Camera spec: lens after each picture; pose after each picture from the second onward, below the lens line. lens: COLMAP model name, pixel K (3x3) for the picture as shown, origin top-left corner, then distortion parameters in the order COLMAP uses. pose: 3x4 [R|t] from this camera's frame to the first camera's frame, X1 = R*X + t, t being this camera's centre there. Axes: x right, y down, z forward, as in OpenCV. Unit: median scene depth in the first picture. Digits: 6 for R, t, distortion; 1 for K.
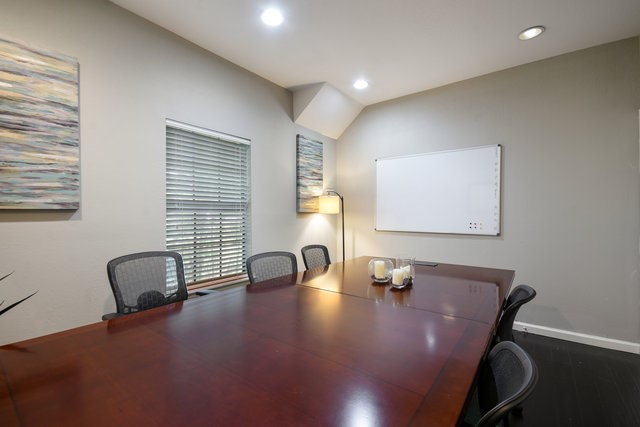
lens RADIAL K [[284.3, 0, 321.0], [0, 284.3, 216.4], [0, 0, 1]] dist [0.000604, -0.000125]
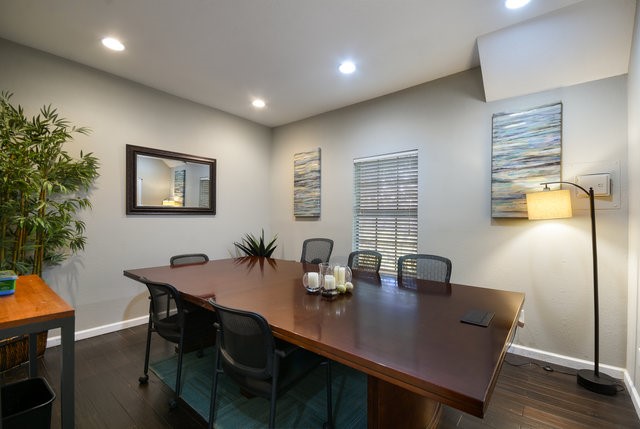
lens RADIAL K [[284.8, 0, 320.9], [0, 284.8, 213.5], [0, 0, 1]] dist [0.000689, 0.000058]
pose [[-0.047920, -0.013588, -0.998759, 1.025725], [-0.014714, 0.999809, -0.012896, -0.013609], [0.998743, 0.014077, -0.048111, 0.867135]]
